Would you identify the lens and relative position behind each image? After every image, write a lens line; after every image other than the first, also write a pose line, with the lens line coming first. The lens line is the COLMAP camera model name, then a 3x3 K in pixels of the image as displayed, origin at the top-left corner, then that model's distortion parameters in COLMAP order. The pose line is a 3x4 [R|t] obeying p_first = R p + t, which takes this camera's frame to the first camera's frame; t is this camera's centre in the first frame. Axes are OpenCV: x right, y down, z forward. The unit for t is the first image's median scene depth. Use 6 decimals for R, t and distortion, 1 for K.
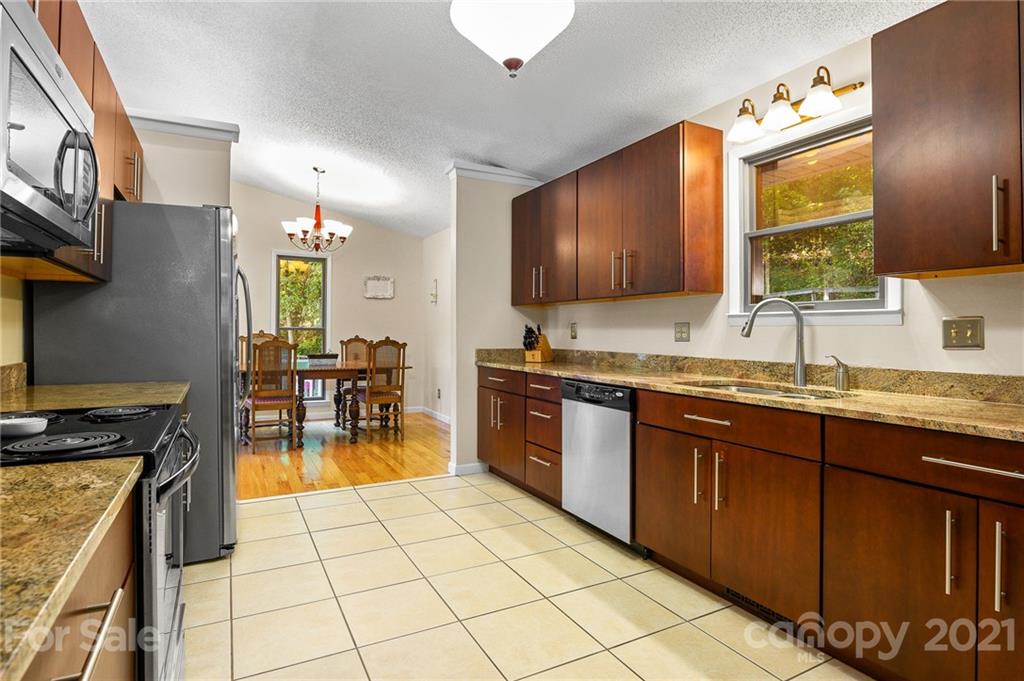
lens RADIAL K [[514.5, 0, 510.6], [0, 514.5, 325.3], [0, 0, 1]] dist [-0.002619, -0.000287]
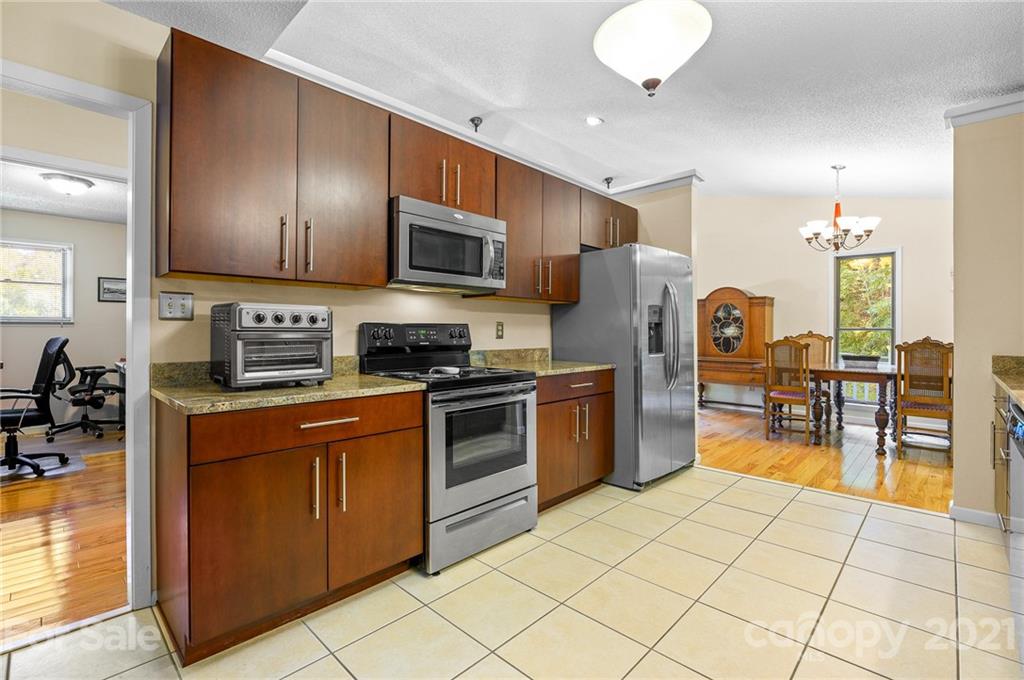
lens RADIAL K [[463.1, 0, 513.2], [0, 463.1, 334.4], [0, 0, 1]] dist [-0.004551, -0.000359]
pose [[0.338749, 0.003099, -0.940872, 0.338850], [0.011196, 0.999910, 0.007325, 0.003923], [0.940810, -0.013015, 0.338684, 0.160792]]
